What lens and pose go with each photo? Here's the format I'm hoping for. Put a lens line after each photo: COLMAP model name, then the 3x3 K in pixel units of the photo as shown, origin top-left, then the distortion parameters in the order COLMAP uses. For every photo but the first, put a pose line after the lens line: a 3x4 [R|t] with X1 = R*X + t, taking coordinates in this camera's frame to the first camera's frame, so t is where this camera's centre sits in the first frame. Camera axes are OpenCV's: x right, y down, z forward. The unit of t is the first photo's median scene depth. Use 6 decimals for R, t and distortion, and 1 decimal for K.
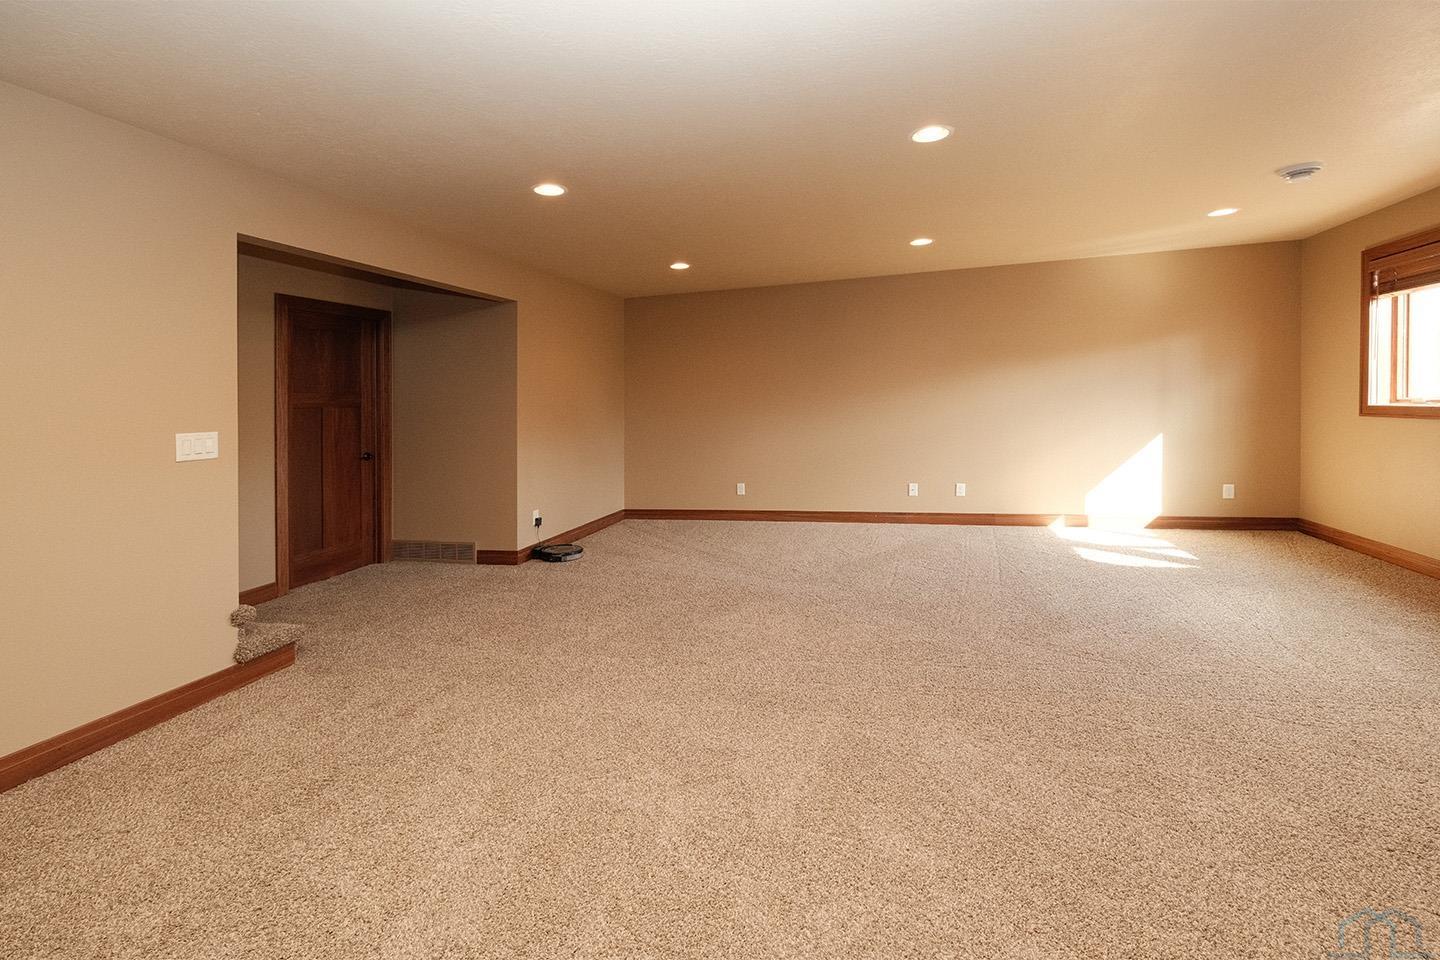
lens RADIAL K [[597.9, 0, 719.2], [0, 597.9, 425.3], [0, 0, 1]] dist [-0.009577, 0.000049]
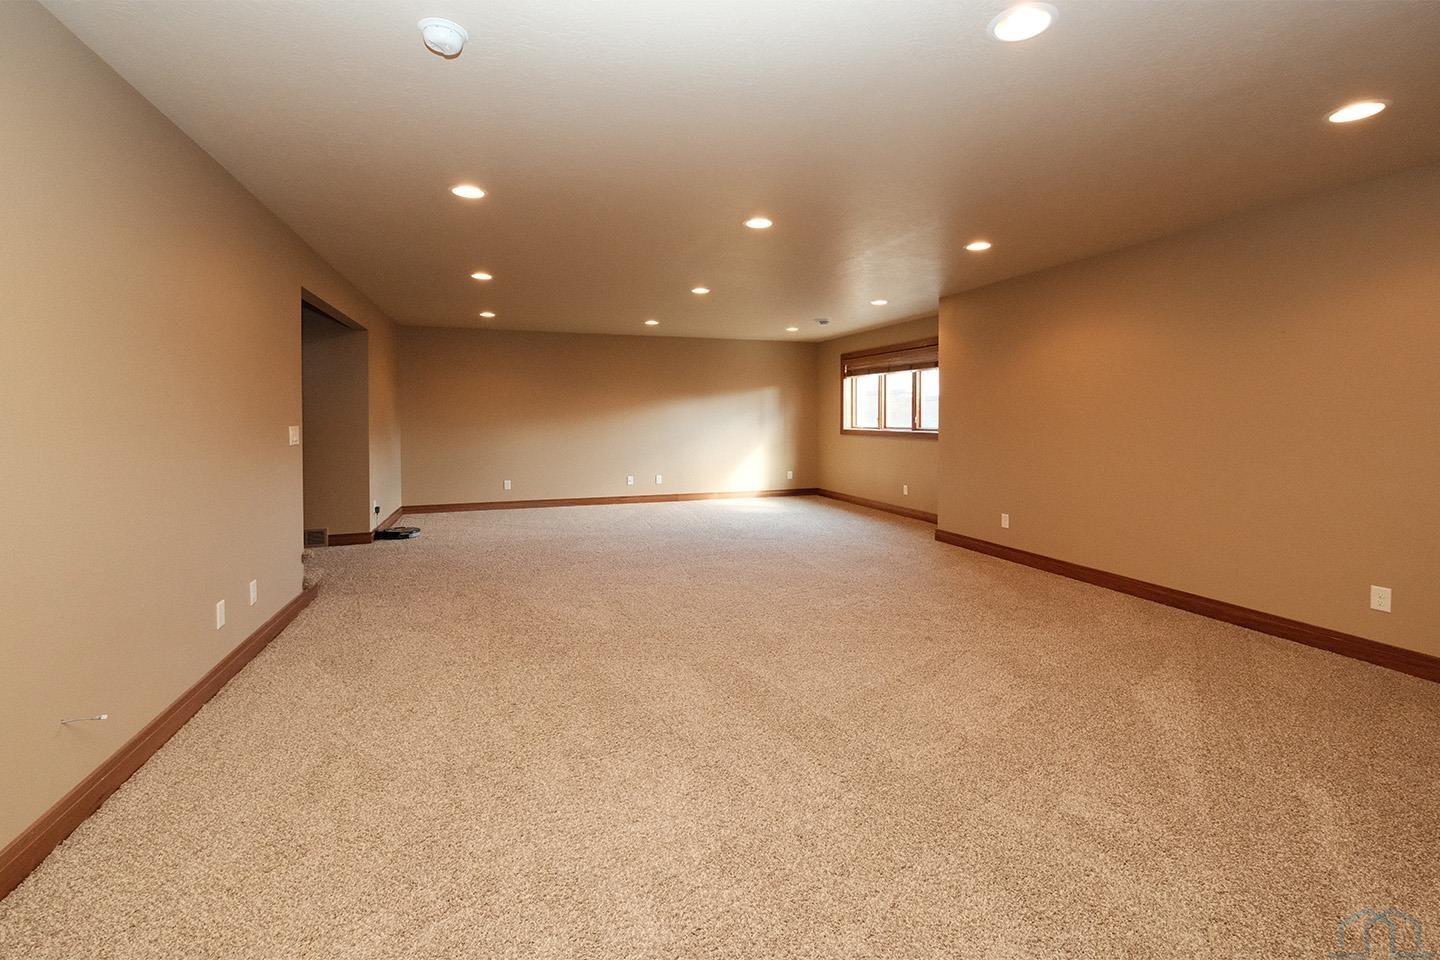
lens RADIAL K [[597.9, 0, 719.2], [0, 597.9, 425.3], [0, 0, 1]] dist [-0.009577, 0.000049]
pose [[0.801197, 0.027397, 0.597773, -0.487829], [-0.005166, 0.999231, -0.038873, 0.034018], [-0.598378, 0.028057, 0.800722, -0.404751]]
